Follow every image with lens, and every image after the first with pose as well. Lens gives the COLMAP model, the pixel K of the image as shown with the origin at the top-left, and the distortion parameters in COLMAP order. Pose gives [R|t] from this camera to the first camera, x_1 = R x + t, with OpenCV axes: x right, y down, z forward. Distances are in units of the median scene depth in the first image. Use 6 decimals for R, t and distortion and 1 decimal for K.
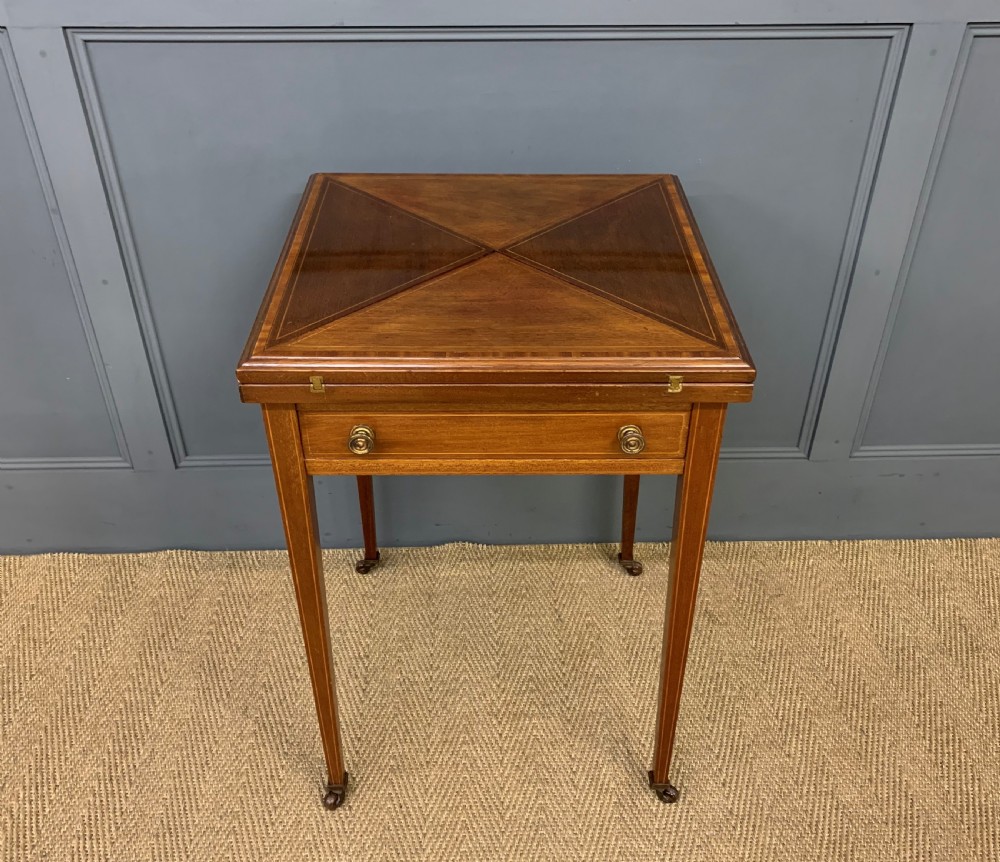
lens RADIAL K [[974.1, 0, 502.6], [0, 974.1, 441.7], [0, 0, 1]] dist [-0.003804, 0.035020]
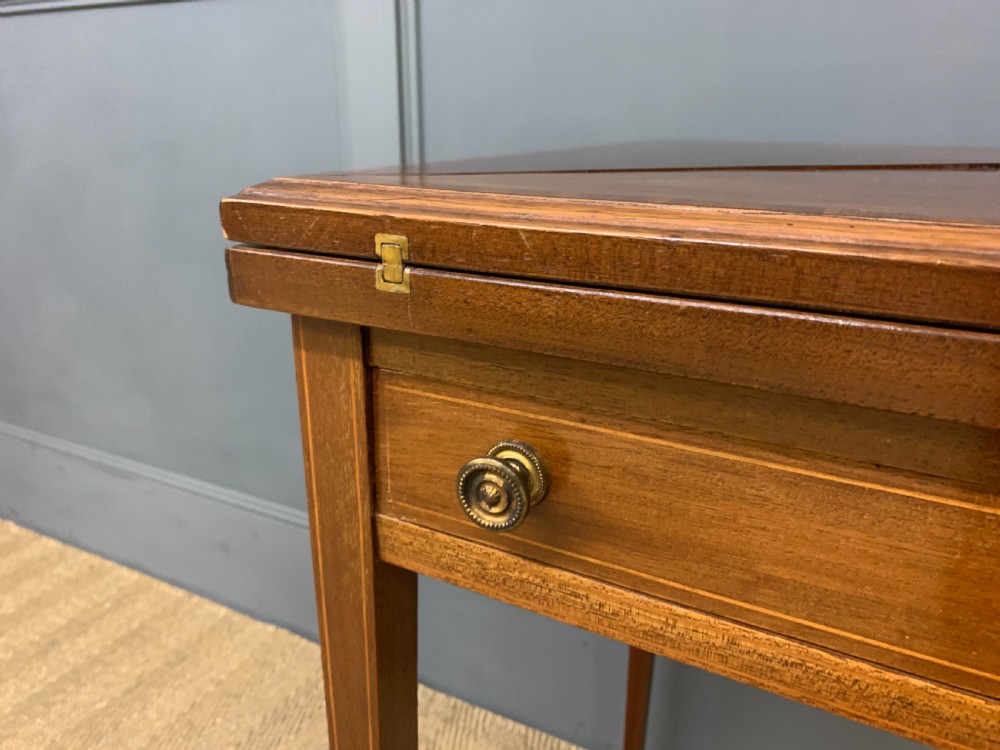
lens RADIAL K [[772.2, 0, 495.3], [0, 772.2, 368.3], [0, 0, 1]] dist [0.005960, 0.000228]
pose [[0.868903, 0.155942, -0.469777, -0.019808], [-0.297890, 0.922708, -0.244686, 0.018699], [0.395310, 0.352550, 0.848197, 0.531393]]
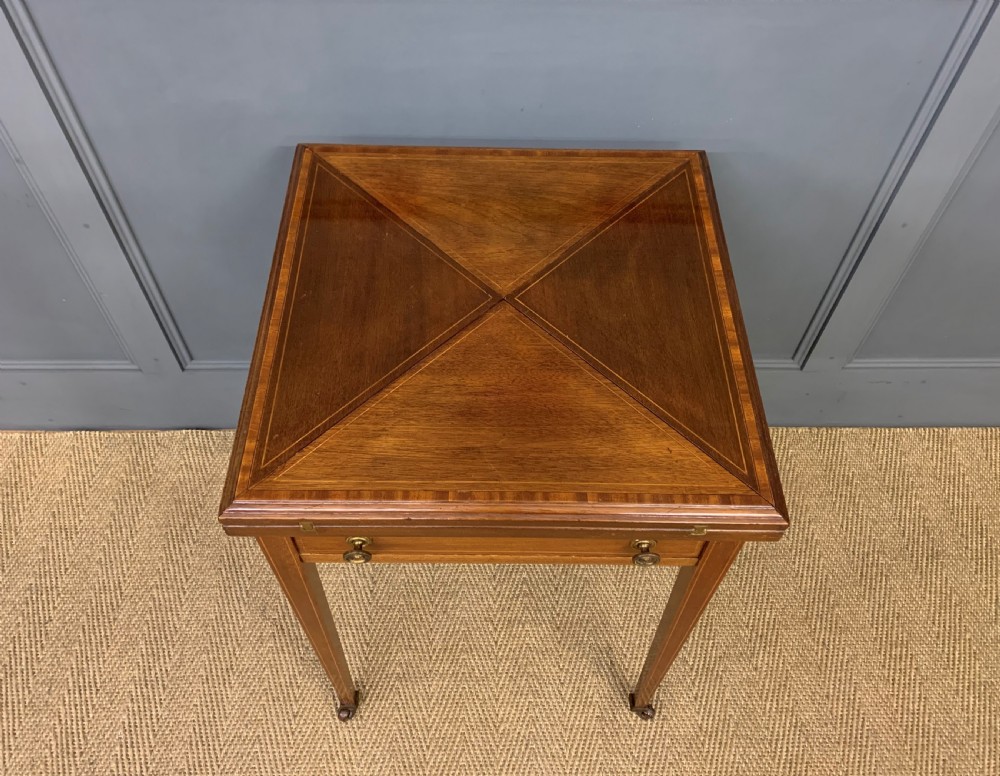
lens RADIAL K [[835.4, 0, 492.3], [0, 835.4, 359.9], [0, 0, 1]] dist [0.010550, 0.008908]
pose [[0.999851, 0.017202, 0.001449, -0.013801], [-0.016868, 0.955618, 0.294125, -0.294363], [0.003675, -0.294106, 0.955766, 0.193935]]
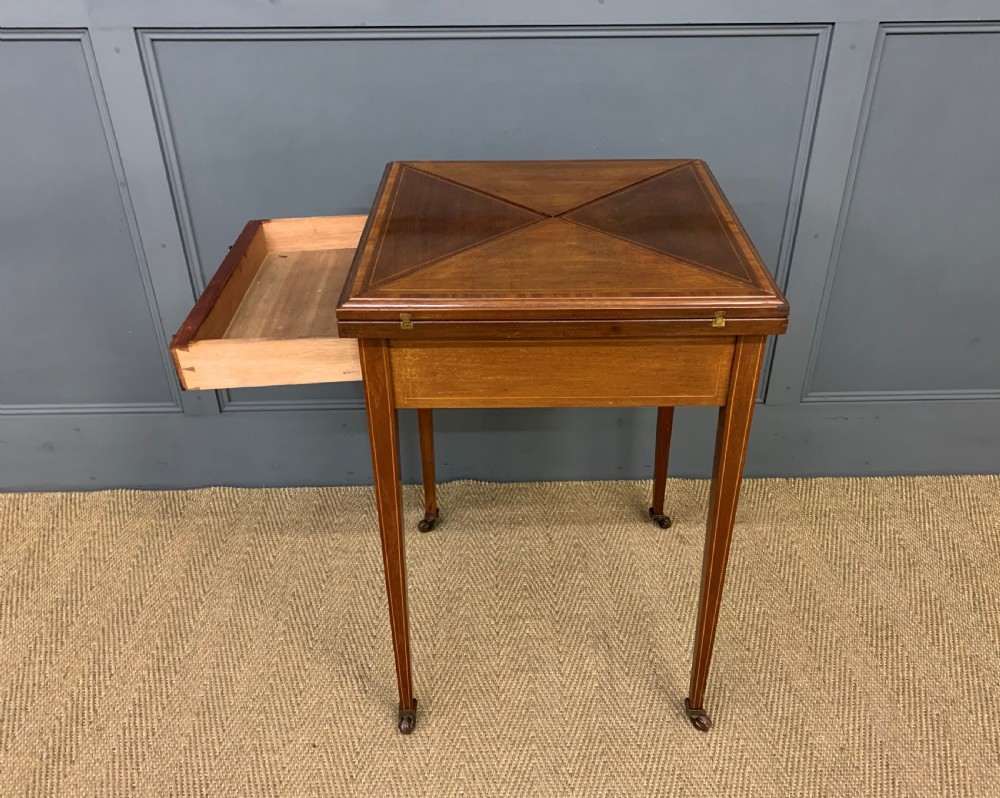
lens RADIAL K [[875.9, 0, 512.6], [0, 875.9, 401.2], [0, 0, 1]] dist [0.008459, 0.010960]
pose [[0.999987, -0.002788, -0.004279, 0.021512], [0.002506, 0.997912, -0.064537, 0.097818], [0.004450, 0.064526, 0.997906, -0.052712]]
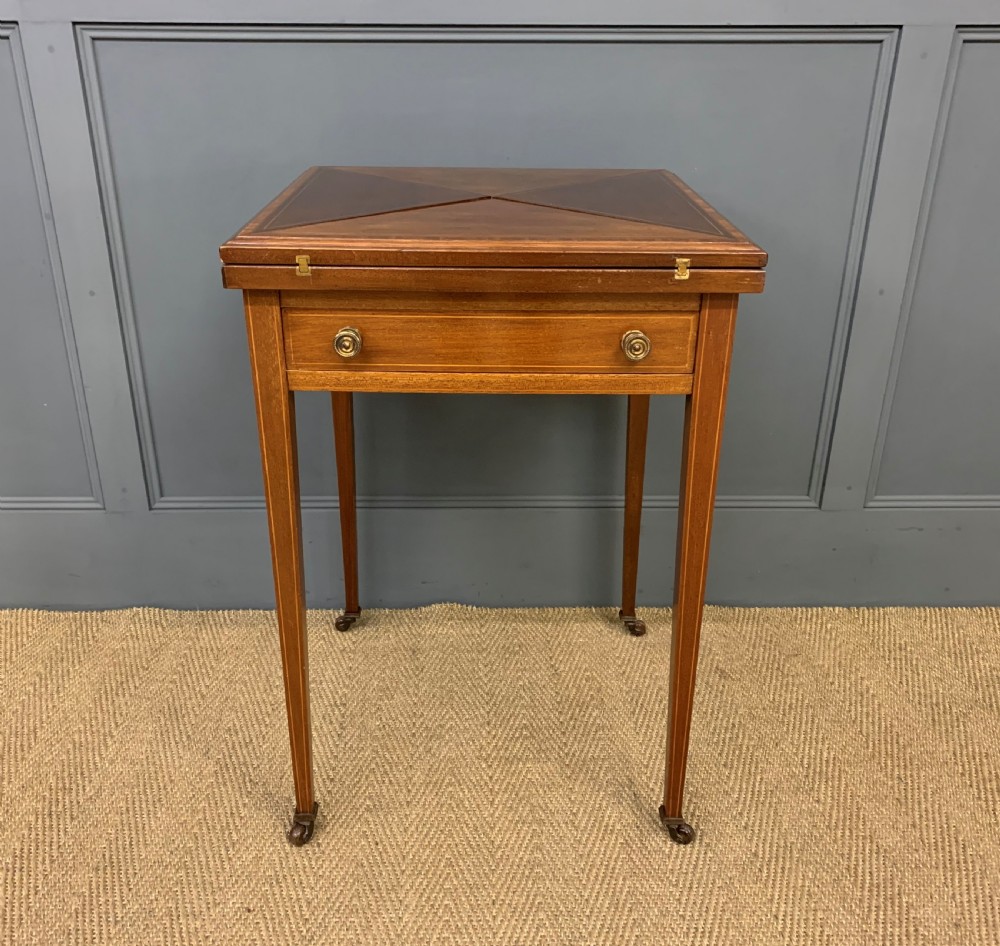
lens RADIAL K [[997.9, 0, 479.7], [0, 997.9, 487.1], [0, 0, 1]] dist [-0.017655, 0.058228]
pose [[0.999887, 0.008598, -0.012355, -0.003410], [-0.010829, 0.981001, -0.193699, 0.224991], [0.010455, 0.193810, 0.980983, 0.058794]]
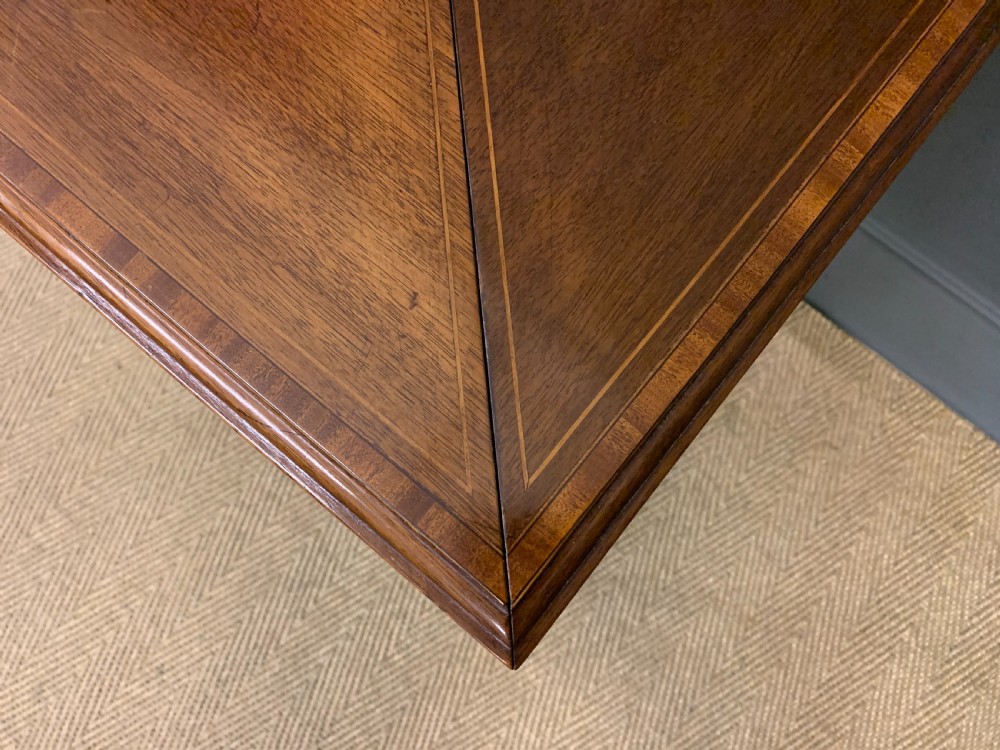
lens RADIAL K [[772.2, 0, 495.3], [0, 772.2, 368.3], [0, 0, 1]] dist [0.005960, 0.000228]
pose [[0.763395, 0.633992, -0.123625, 0.148655], [-0.407300, 0.621014, 0.669662, -0.196760], [0.501333, -0.460864, 0.732304, 0.569684]]
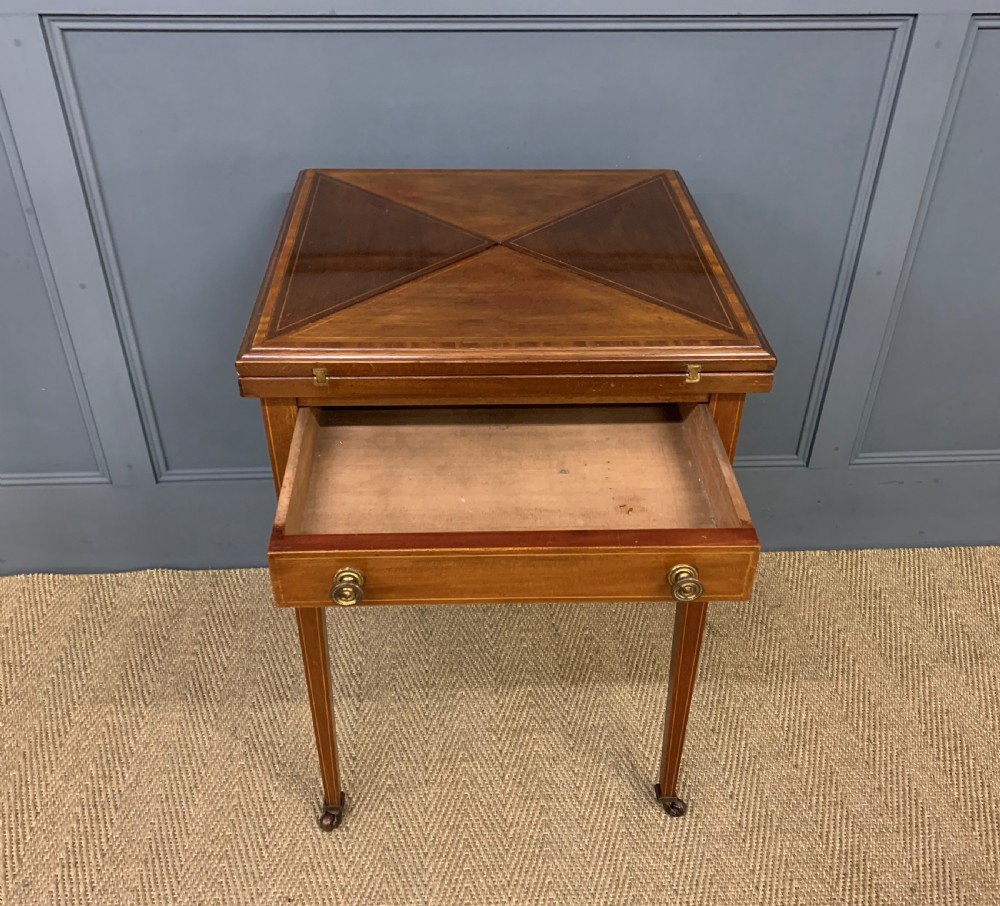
lens RADIAL K [[988.6, 0, 502.5], [0, 988.6, 470.2], [0, 0, 1]] dist [-0.001843, 0.030847]
pose [[0.999468, -0.010737, 0.030805, -0.028524], [0.010818, 0.999938, -0.002460, 0.024623], [-0.030777, 0.002792, 0.999522, 0.016484]]
